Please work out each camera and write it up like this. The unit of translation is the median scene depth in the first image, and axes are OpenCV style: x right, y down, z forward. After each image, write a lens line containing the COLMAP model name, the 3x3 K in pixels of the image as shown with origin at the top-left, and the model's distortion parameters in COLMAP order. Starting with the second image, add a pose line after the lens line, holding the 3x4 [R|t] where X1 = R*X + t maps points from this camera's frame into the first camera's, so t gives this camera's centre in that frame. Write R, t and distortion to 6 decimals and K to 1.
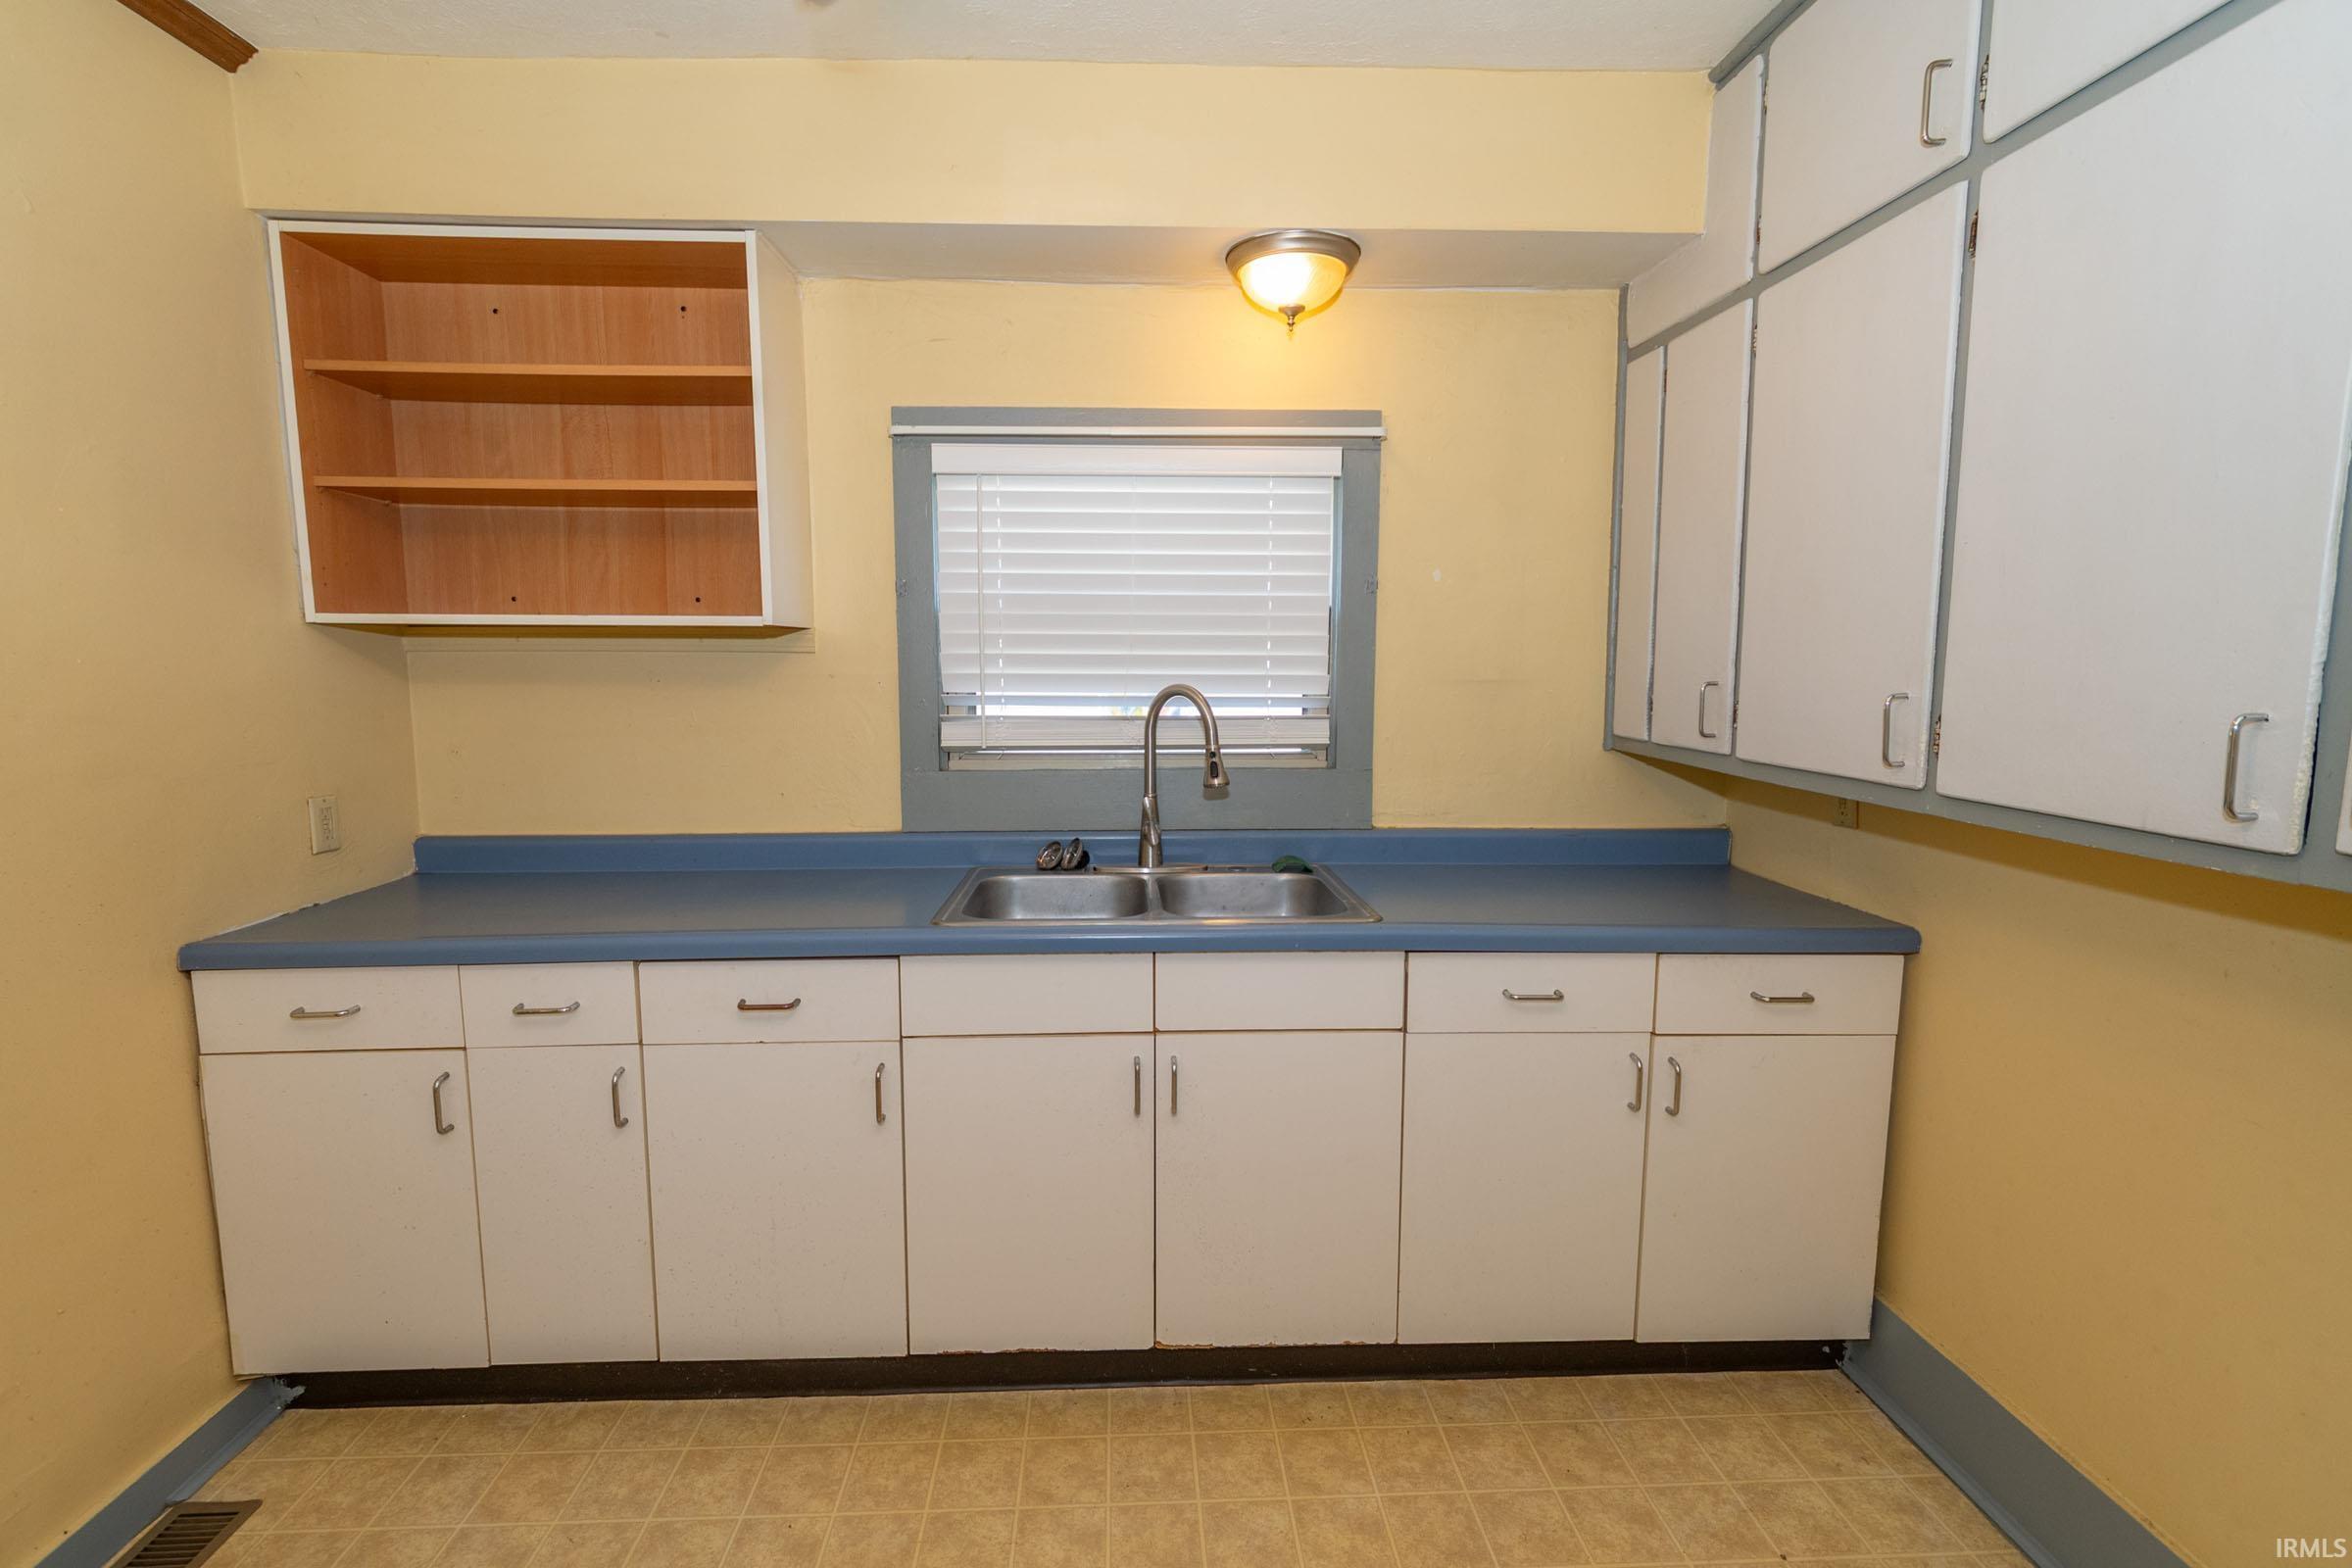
lens RADIAL K [[1032.9, 0, 1161.2], [0, 1032.9, 766.5], [0, 0, 1]] dist [0.001496, 0.000329]
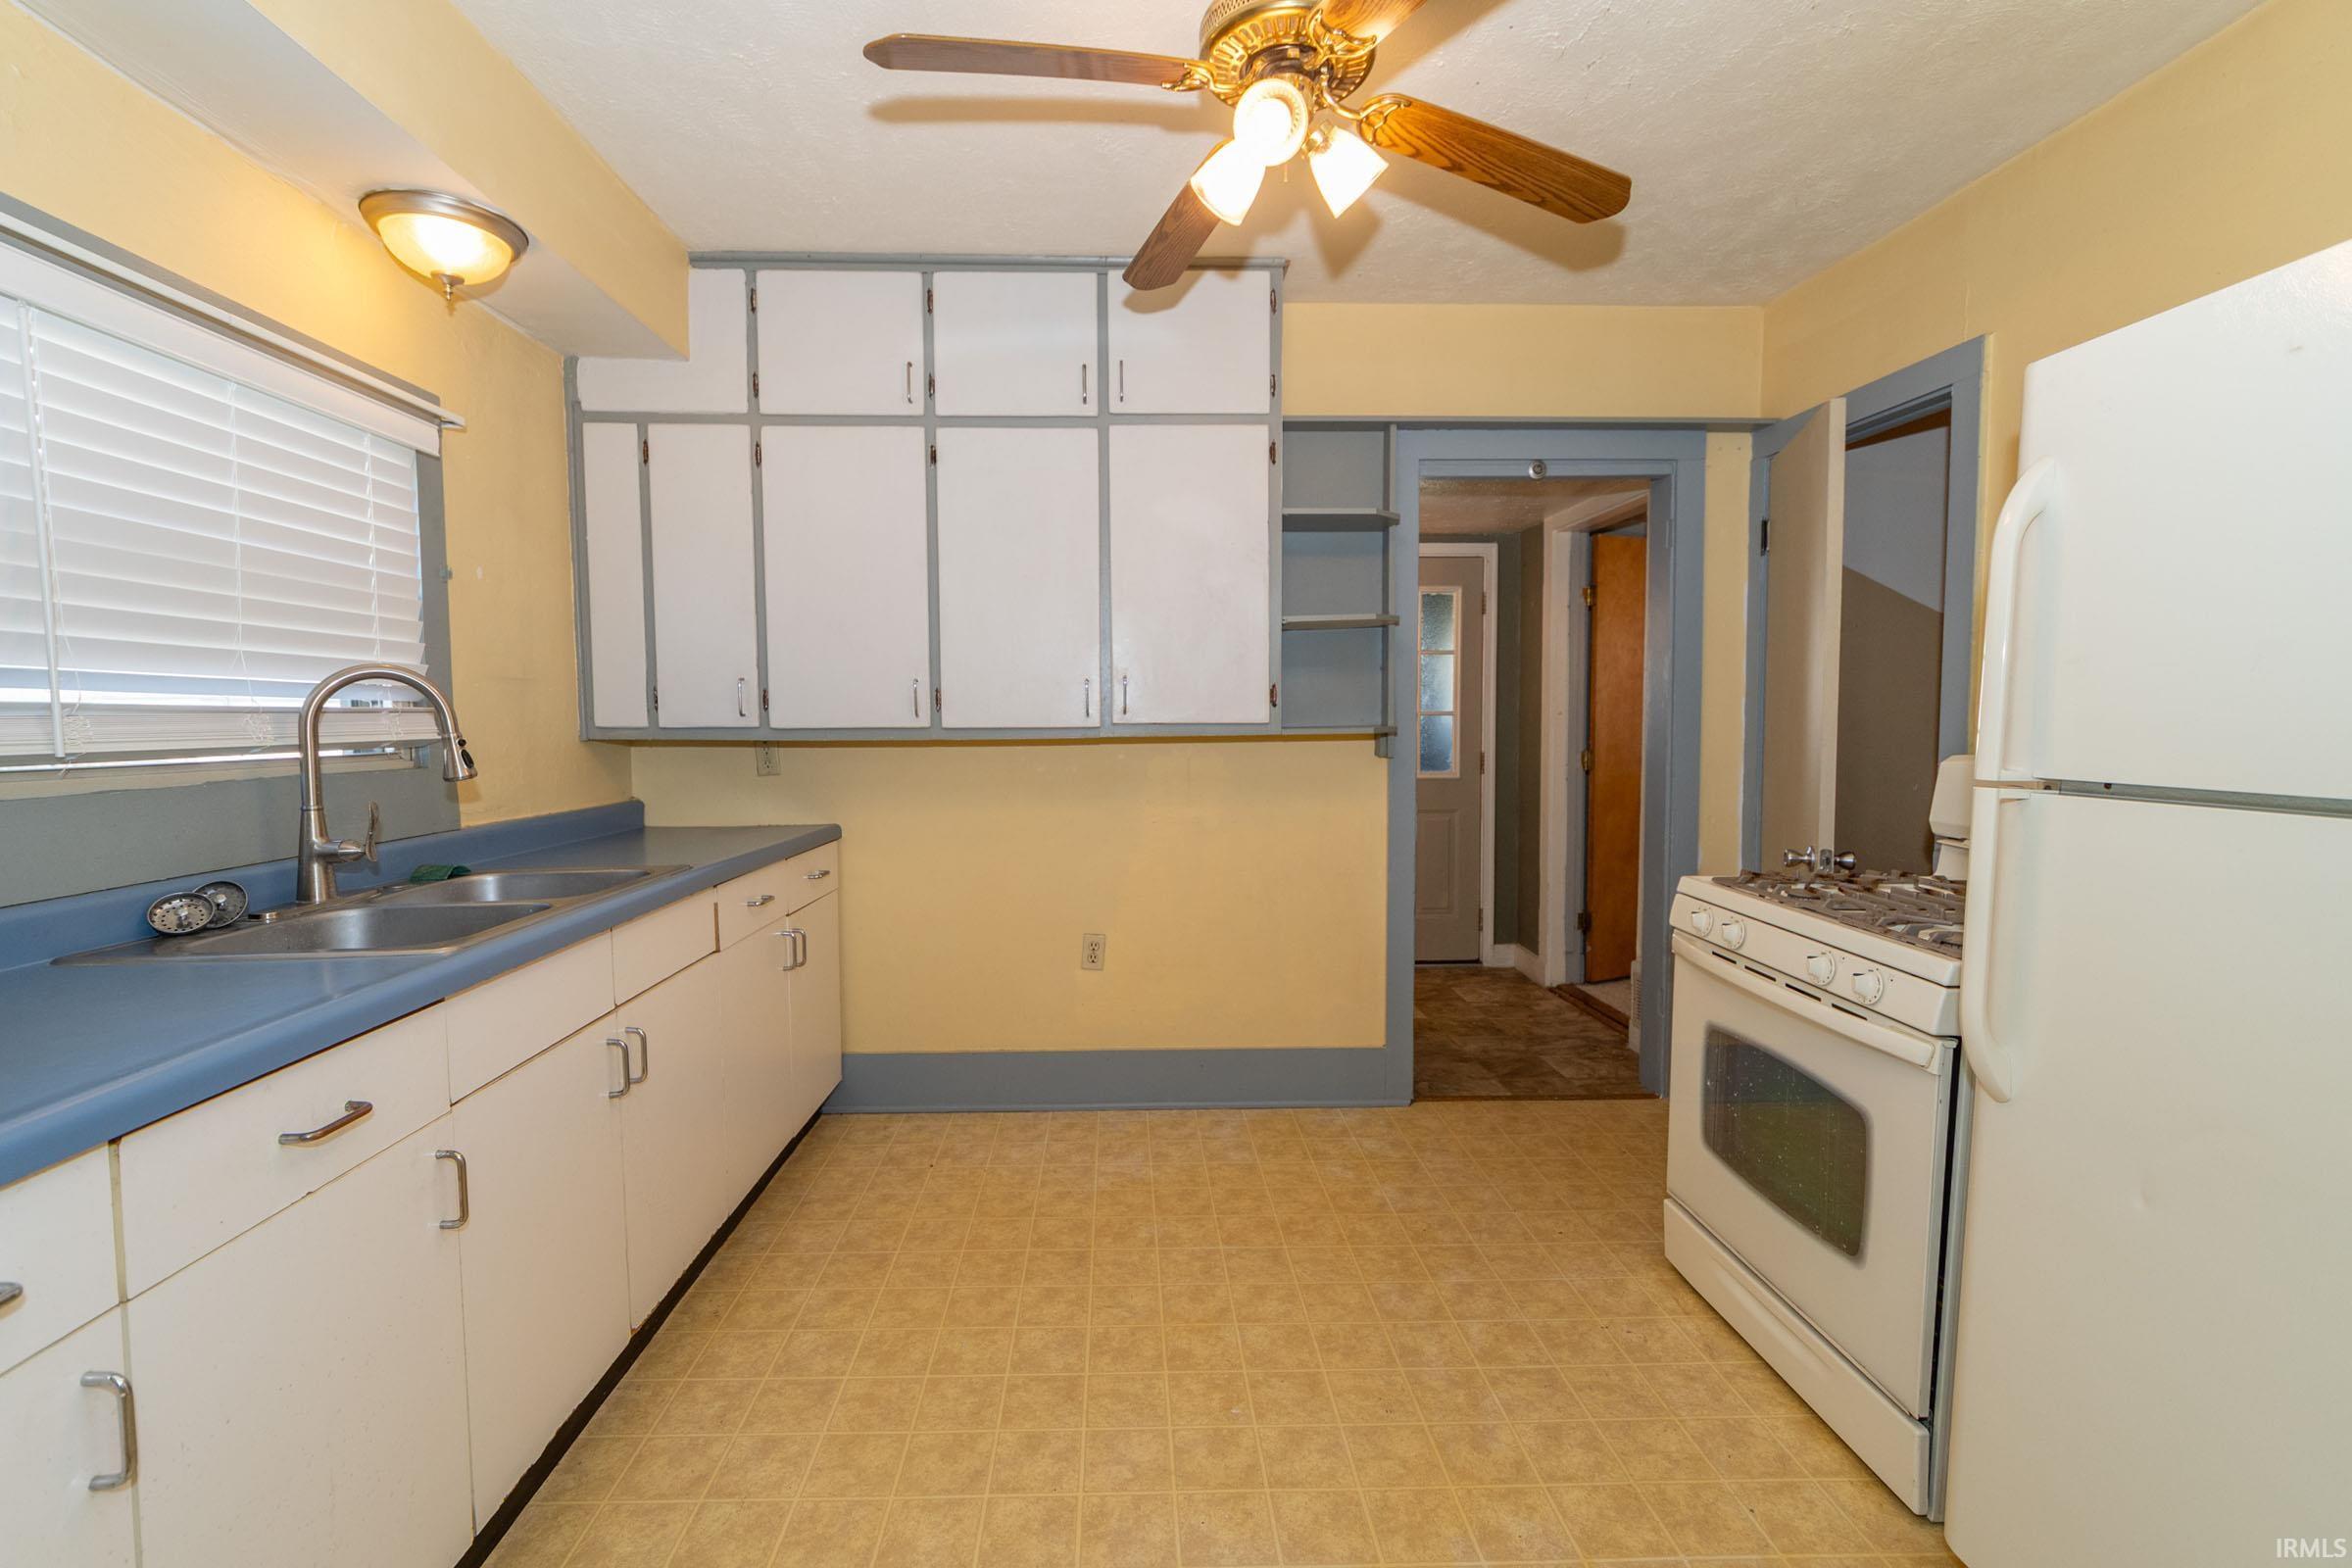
lens RADIAL K [[1032.9, 0, 1161.2], [0, 1032.9, 766.5], [0, 0, 1]] dist [0.001496, 0.000329]
pose [[0.000971, -0.049607, 0.998768, -0.940446], [0.116384, 0.991987, 0.049157, 0.039622], [-0.993204, 0.116193, 0.006736, 0.434345]]
